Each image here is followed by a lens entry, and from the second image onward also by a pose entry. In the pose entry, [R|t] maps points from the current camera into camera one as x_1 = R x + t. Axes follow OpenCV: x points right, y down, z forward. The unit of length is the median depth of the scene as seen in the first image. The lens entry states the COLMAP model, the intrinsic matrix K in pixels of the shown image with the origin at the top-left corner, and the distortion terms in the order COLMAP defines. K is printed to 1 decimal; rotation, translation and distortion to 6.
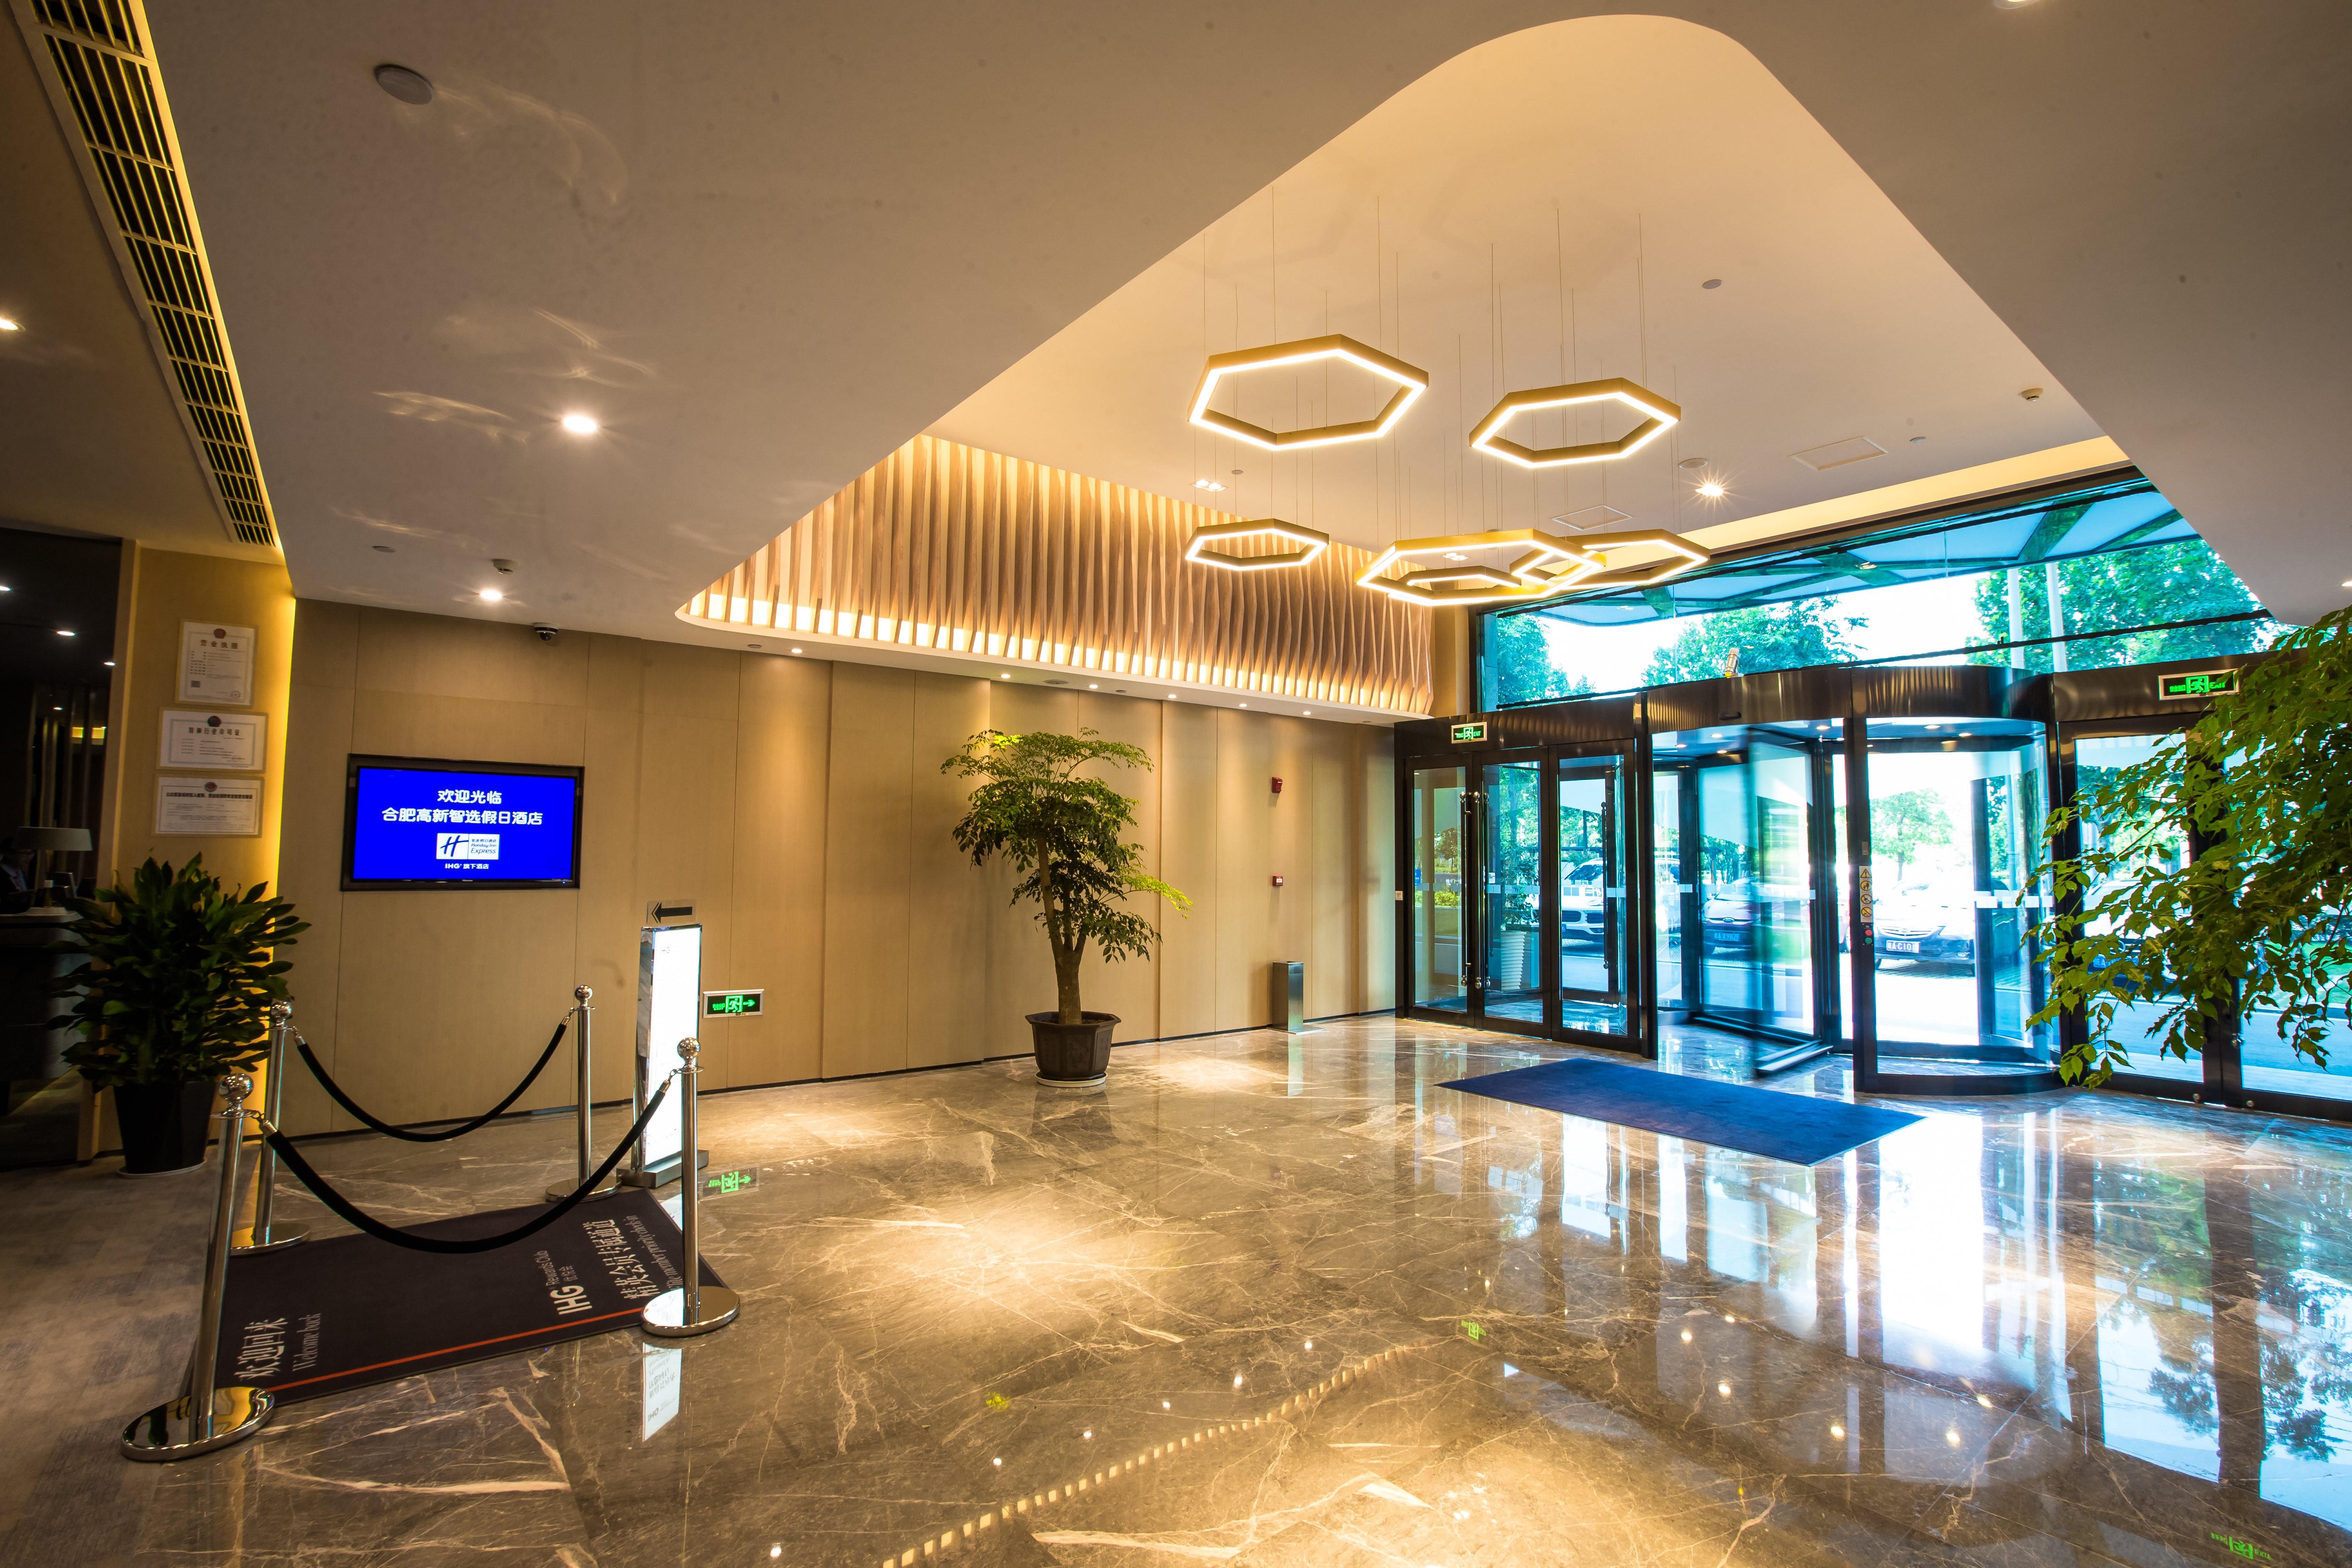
lens RADIAL K [[1067.3, 0, 1150.1], [0, 1067.3, 781.9], [0, 0, 1]] dist [-0.066260, 0.029239]
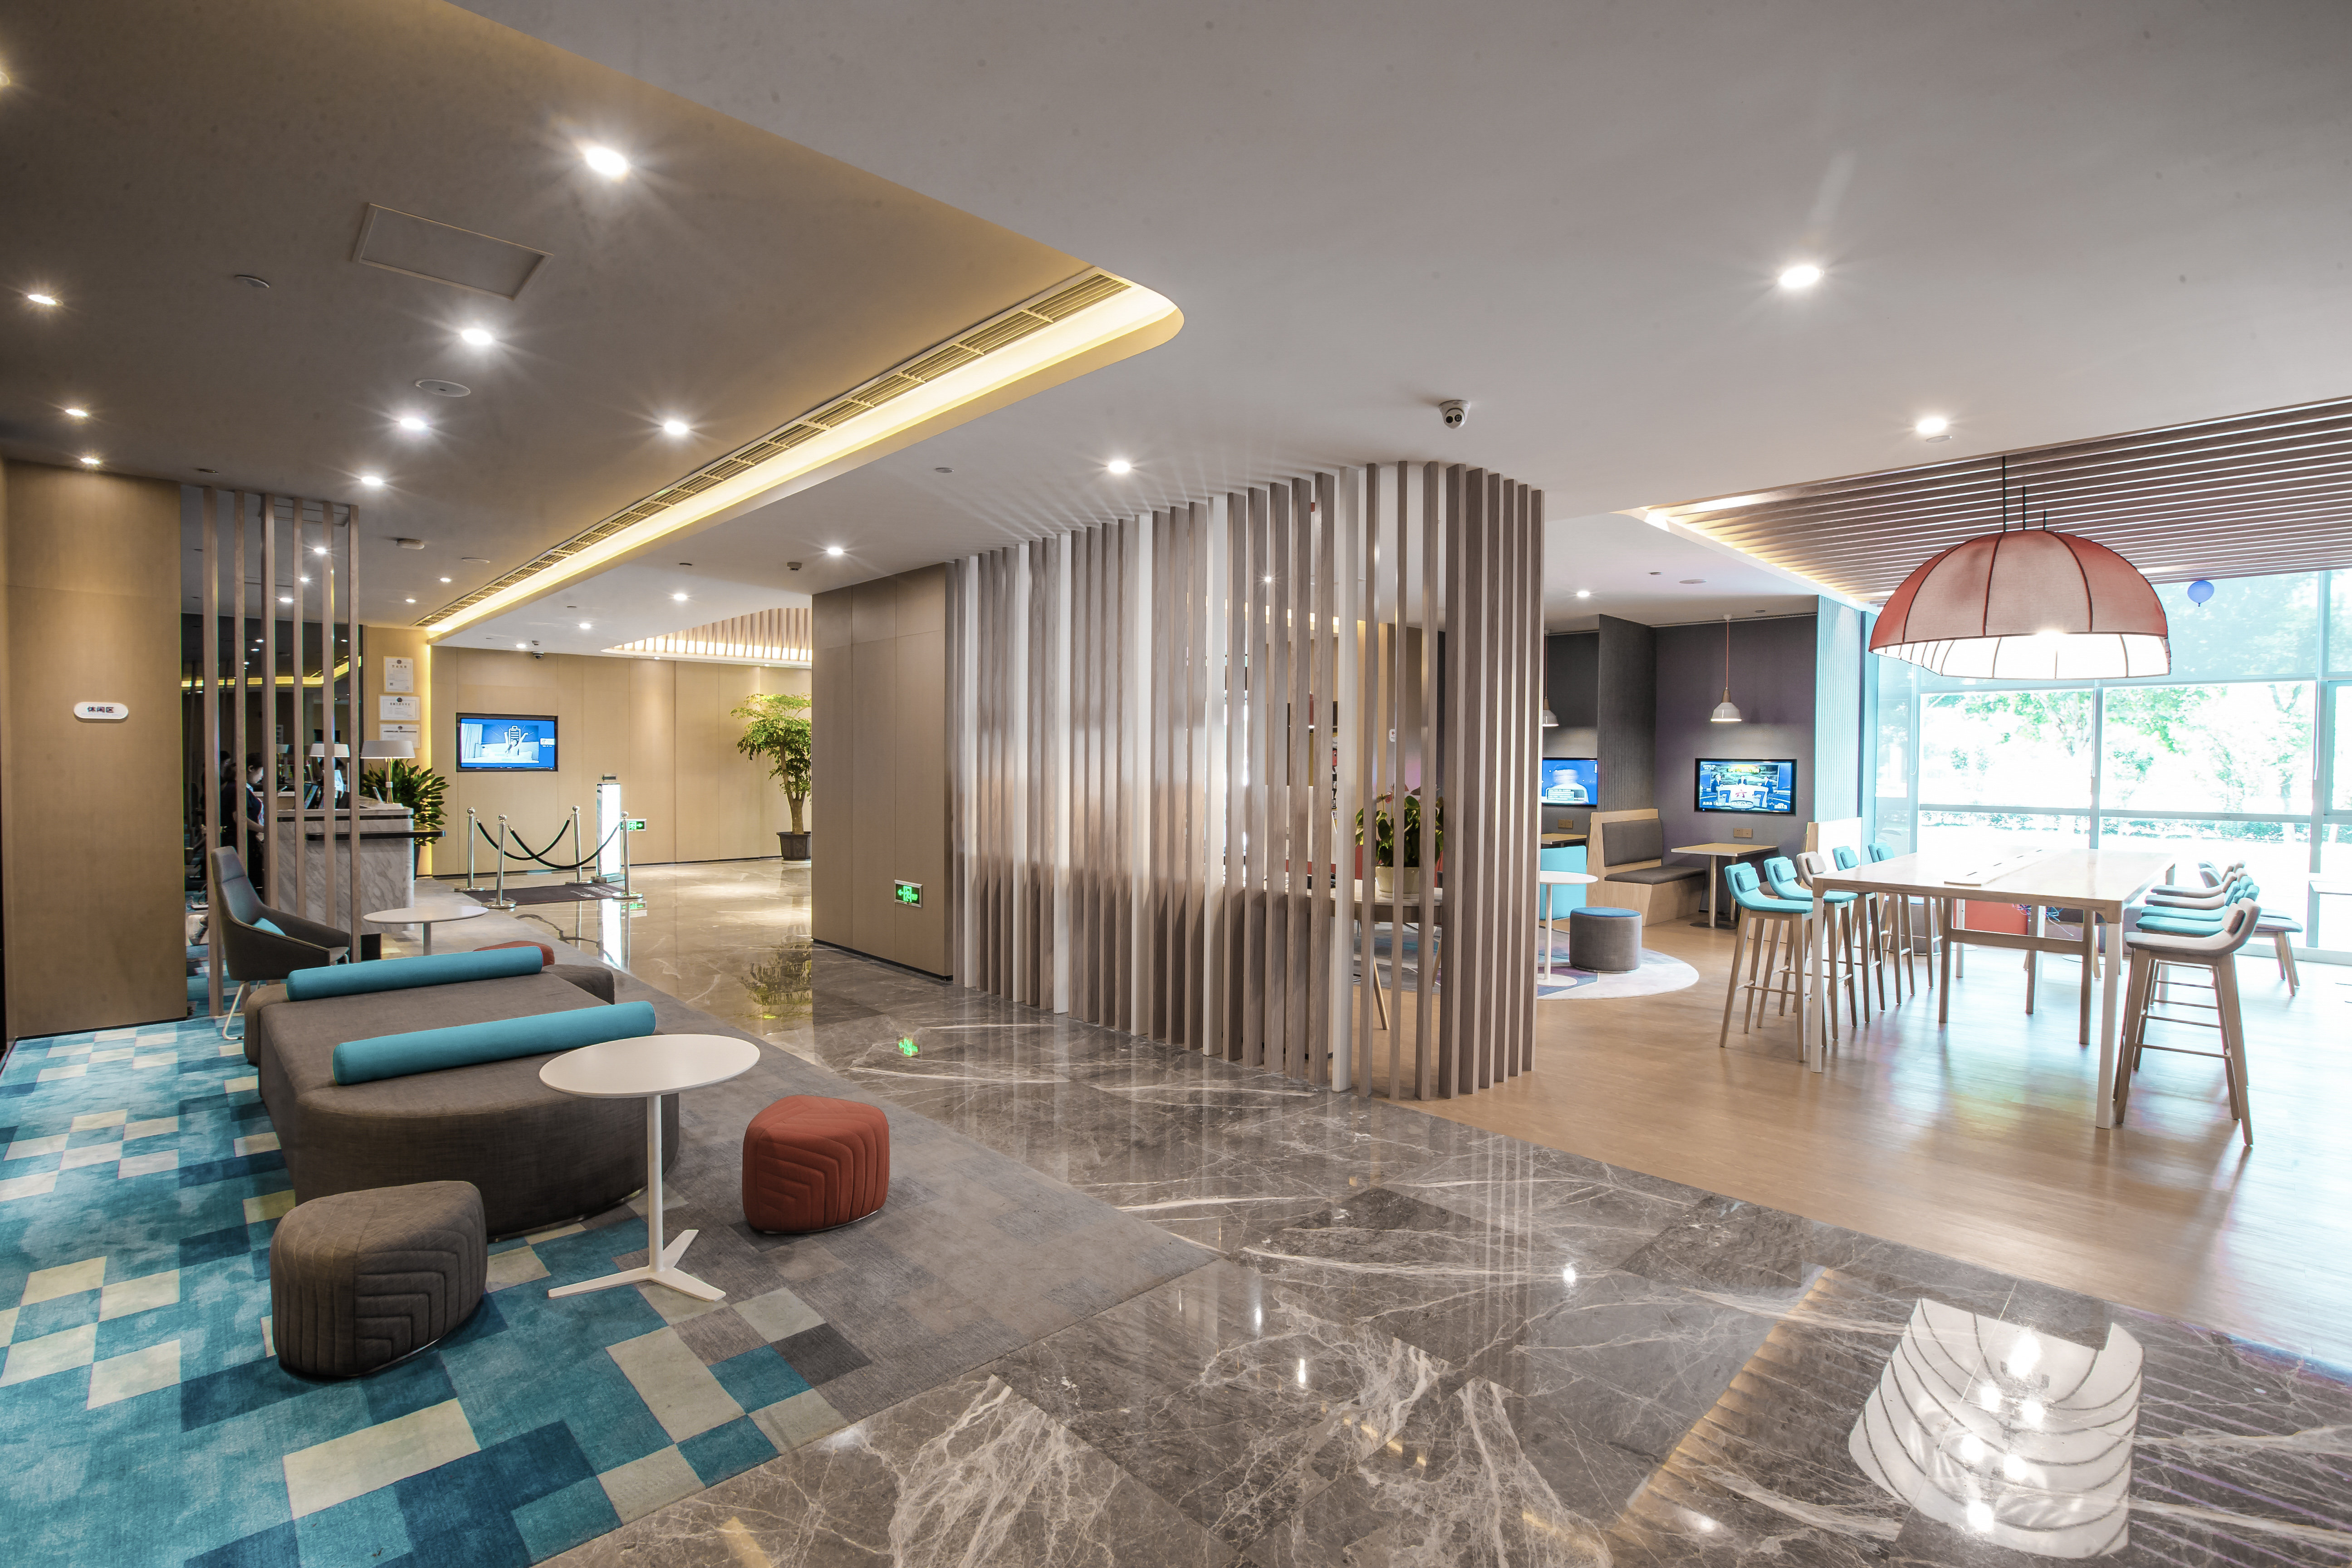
lens RADIAL K [[1067.3, 0, 1150.1], [0, 1067.3, 781.9], [0, 0, 1]] dist [-0.066260, 0.029239]
pose [[0.993911, -0.005681, 0.110035, 0.413551], [-0.004087, 0.996082, 0.088337, -0.069623], [-0.110106, -0.088248, 0.989994, -1.214210]]
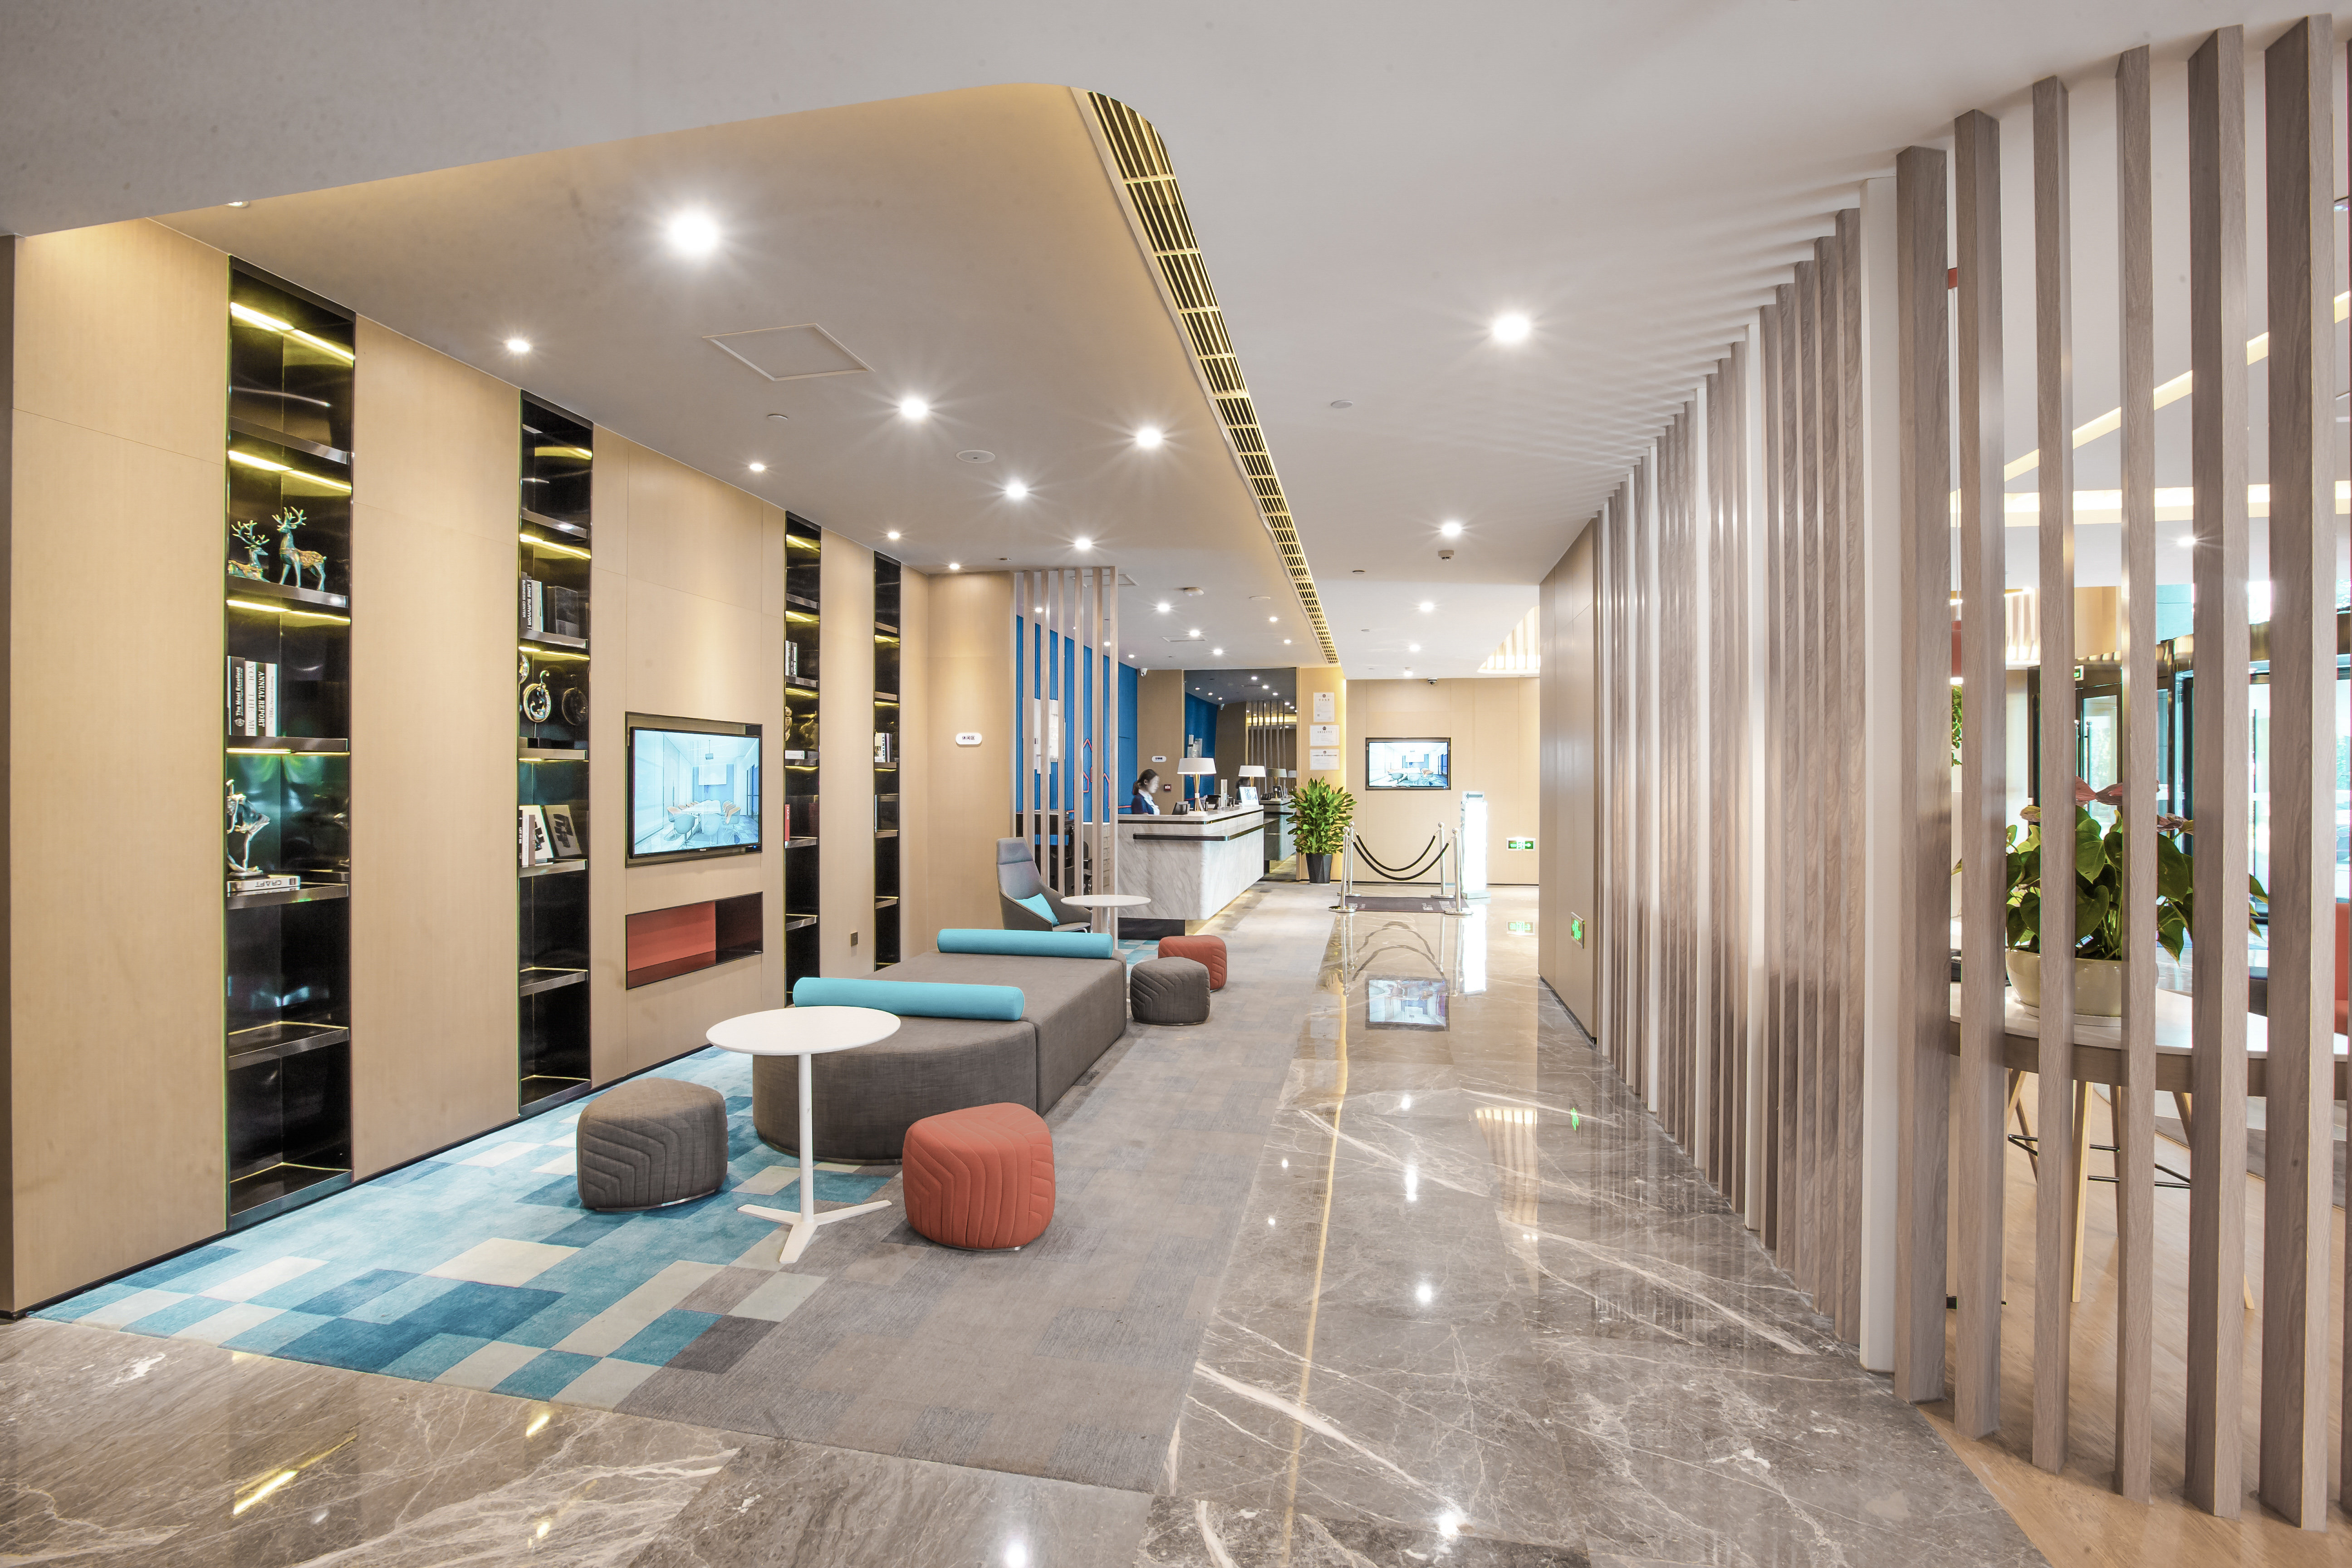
lens RADIAL K [[1067.3, 0, 1150.1], [0, 1067.3, 781.9], [0, 0, 1]] dist [-0.066260, 0.029239]
pose [[0.660836, -0.009673, -0.750468, 0.715225], [0.055130, 0.997841, 0.035684, -0.033675], [0.748503, -0.064955, 0.659942, -0.963108]]
